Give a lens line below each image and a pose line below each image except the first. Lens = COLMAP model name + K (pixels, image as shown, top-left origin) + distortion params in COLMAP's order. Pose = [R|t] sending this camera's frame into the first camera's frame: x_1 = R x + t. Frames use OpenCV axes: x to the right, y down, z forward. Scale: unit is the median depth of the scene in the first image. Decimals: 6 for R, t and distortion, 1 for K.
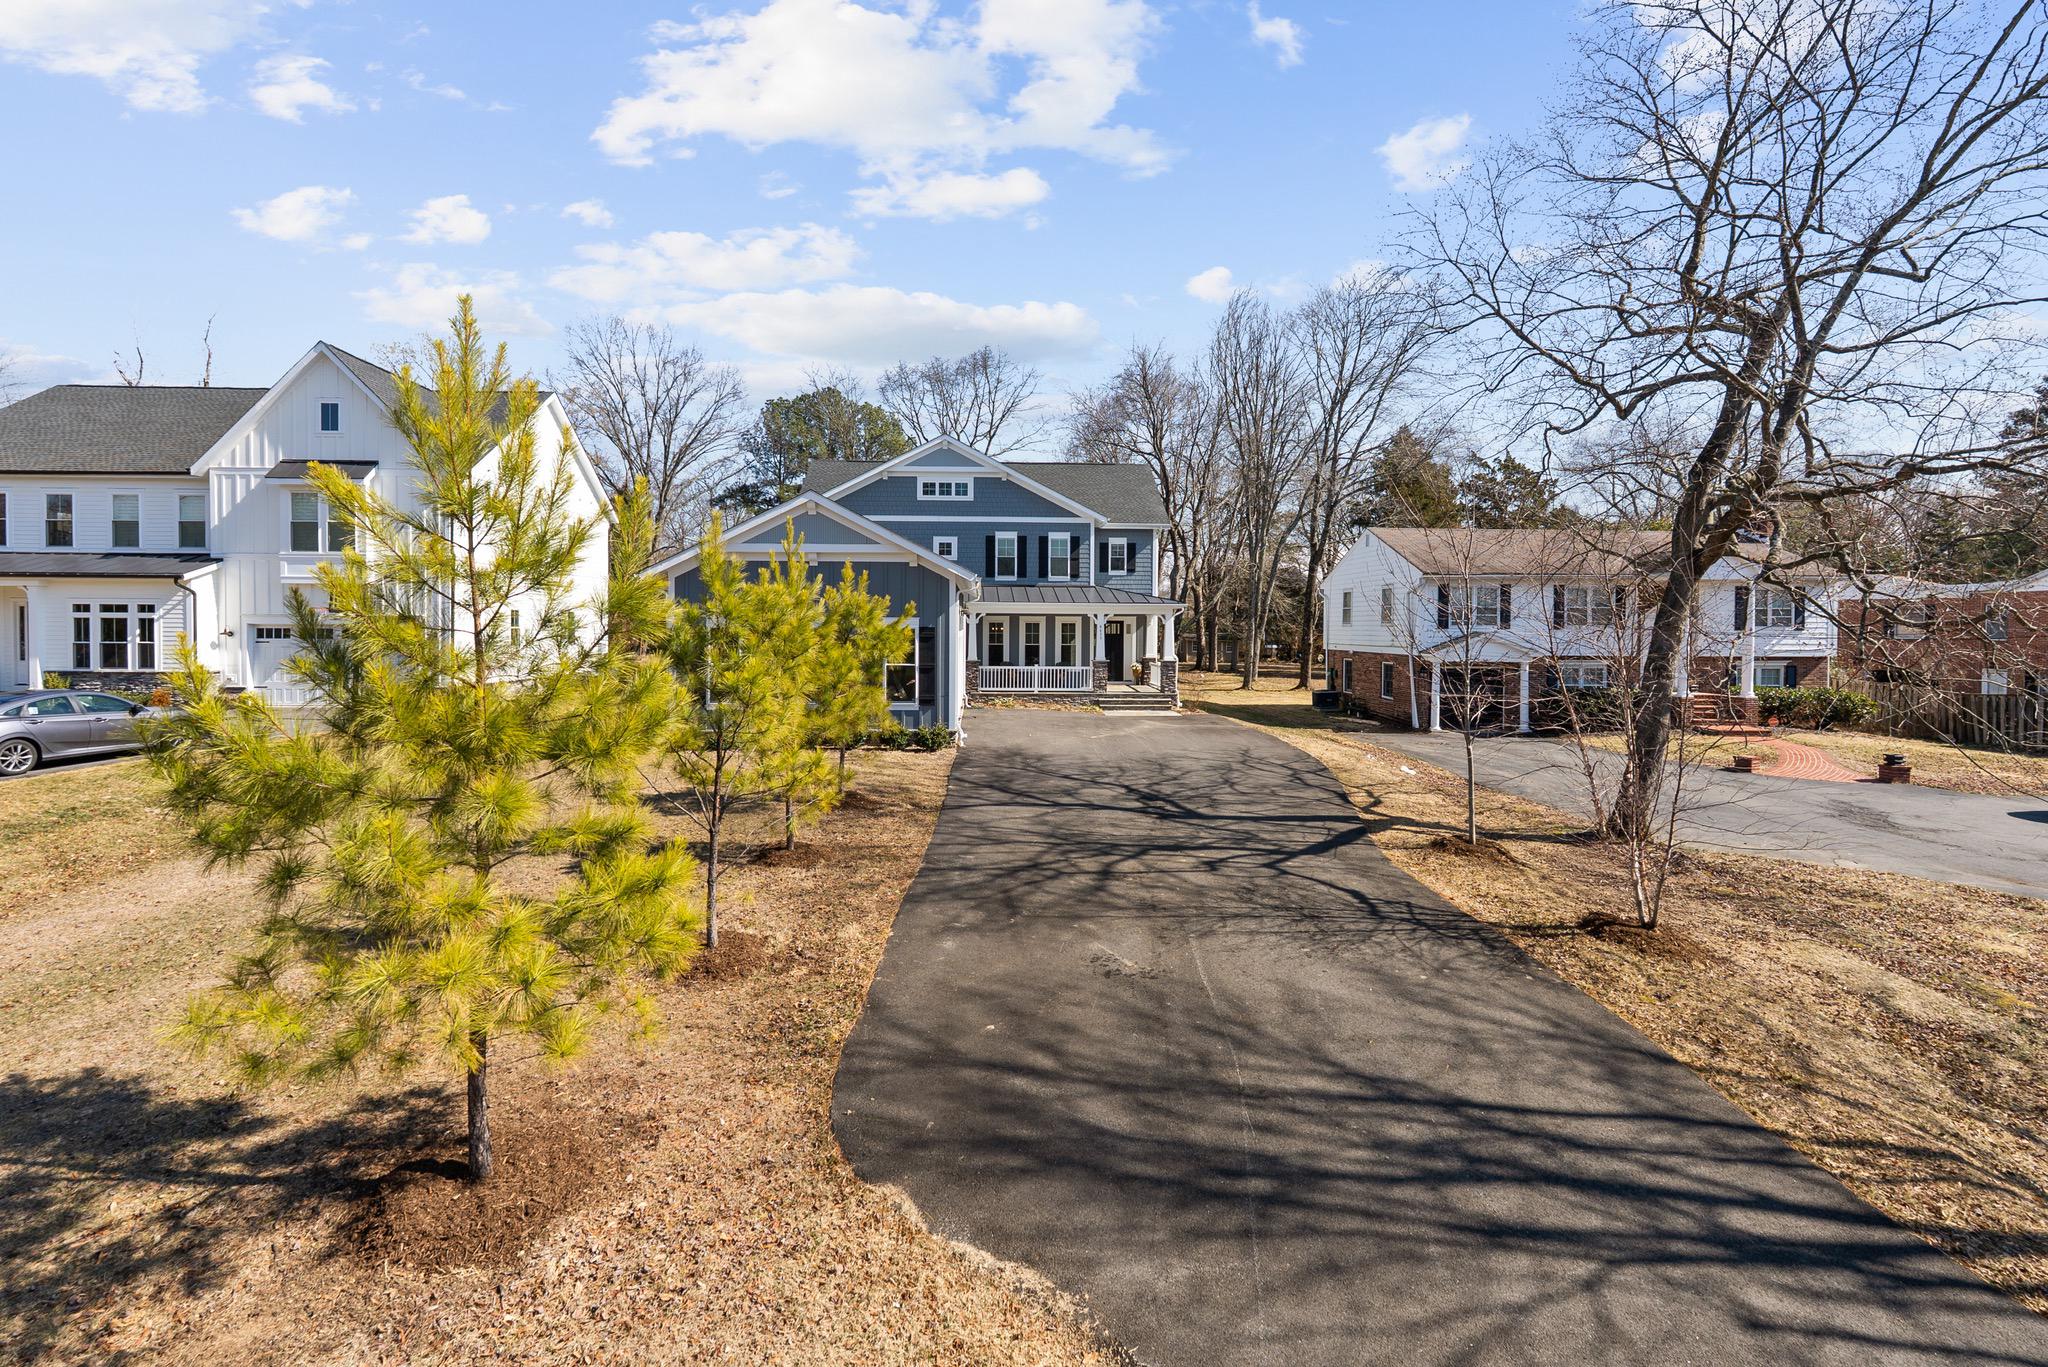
lens RADIAL K [[931.4, 0, 1015.6], [0, 931.4, 629.3], [0, 0, 1]] dist [-0.004544, -0.000102]
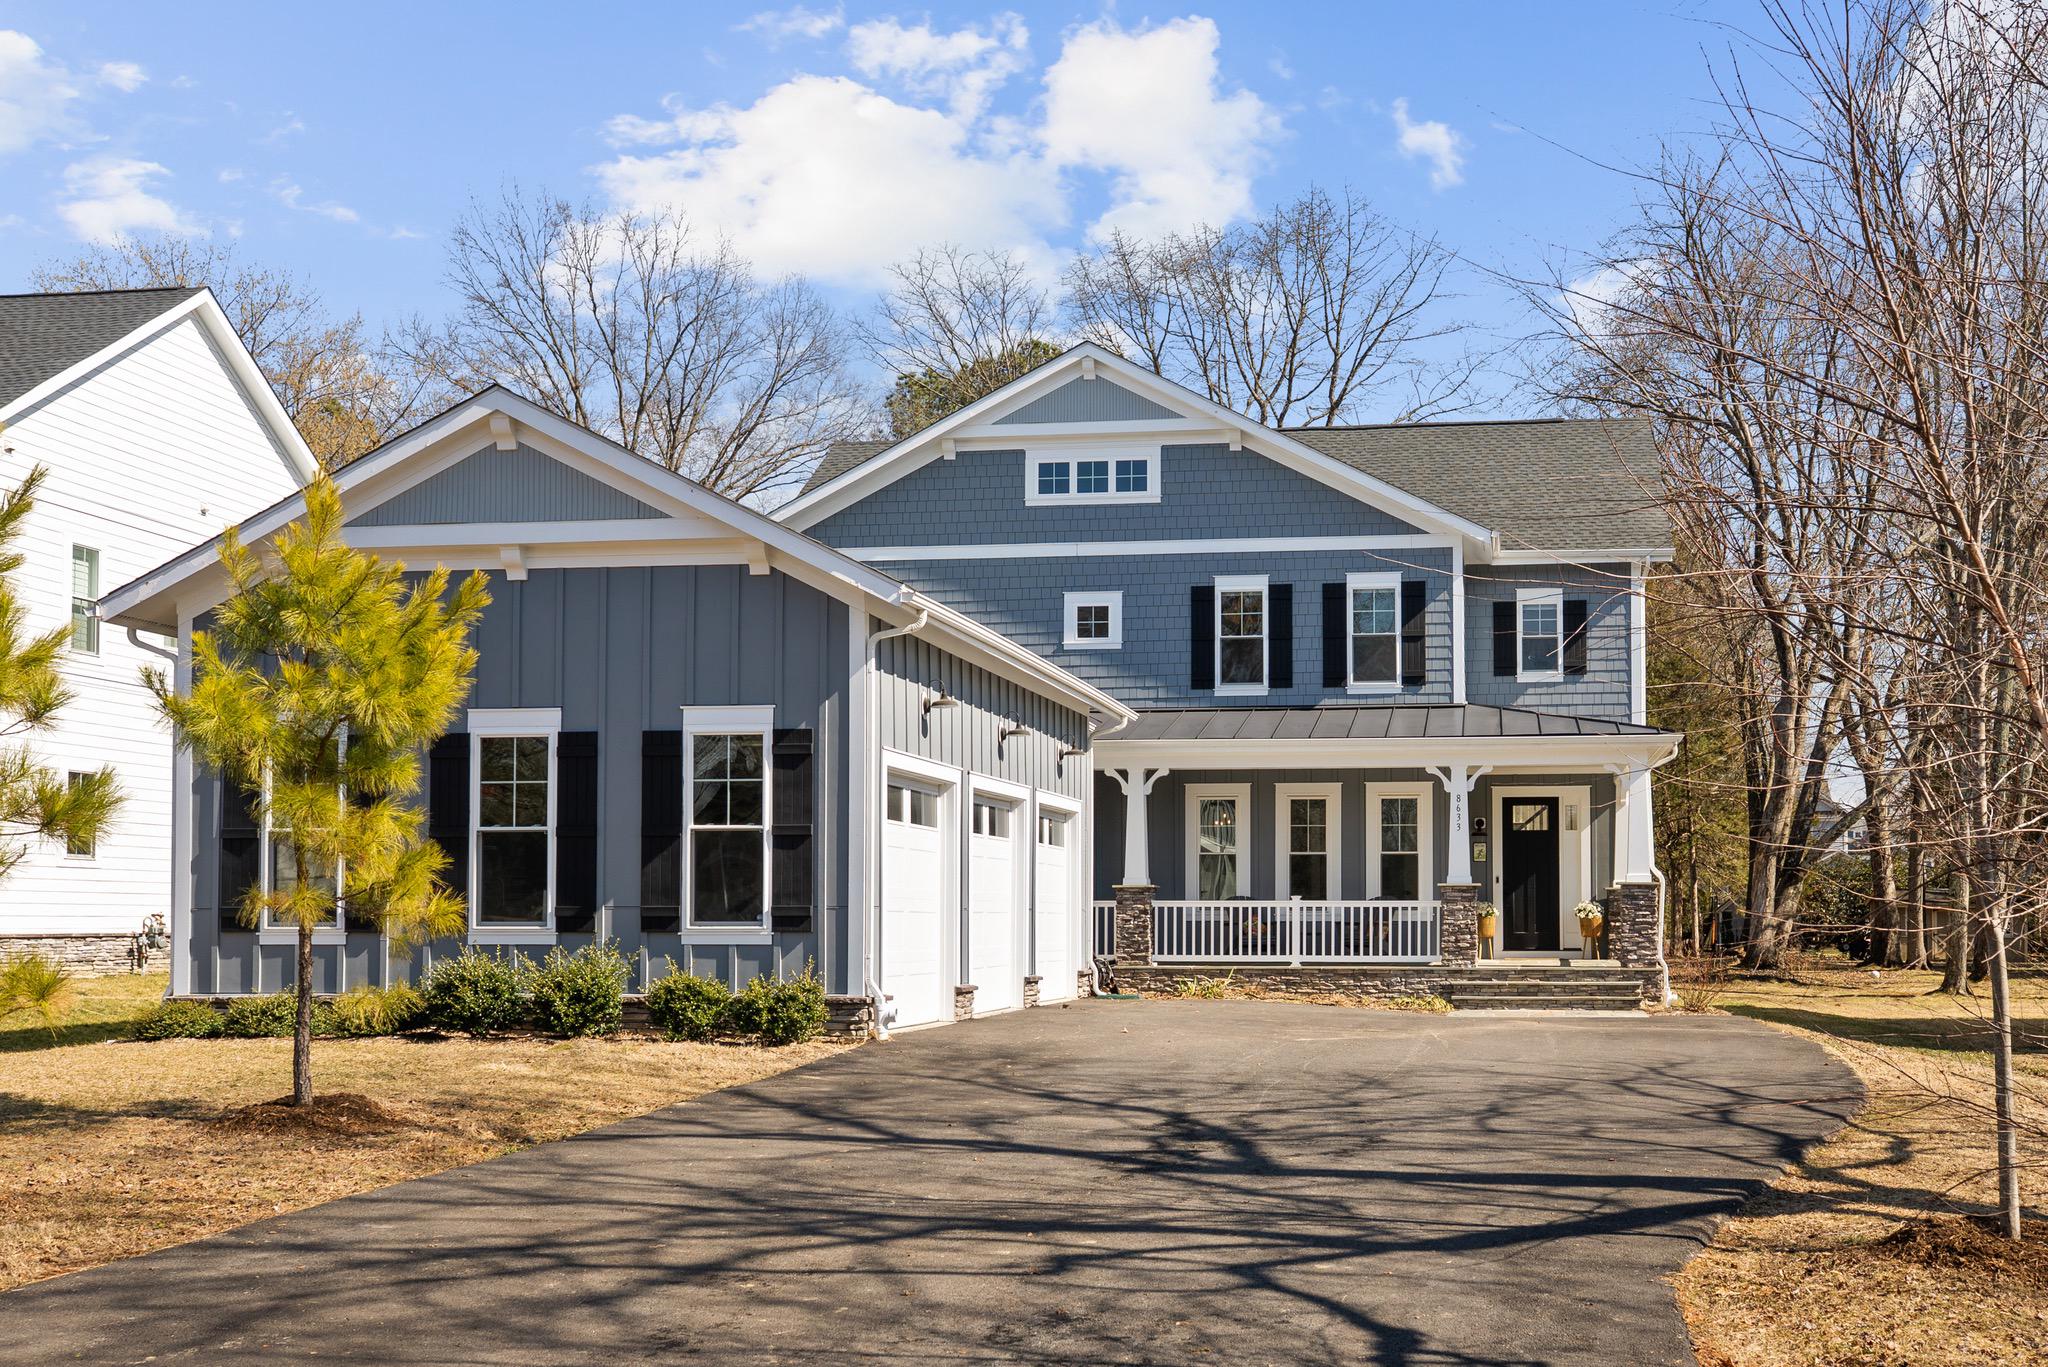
lens RADIAL K [[2097.3, 0, 1247.4], [0, 2097.3, 843.7], [0, 0, 1]] dist [0.002867, 0.006288]
pose [[0.984552, -0.014473, -0.174493, 0.242317], [0.006500, 0.998912, -0.046175, 0.086944], [0.174972, 0.044327, 0.983575, 0.178368]]
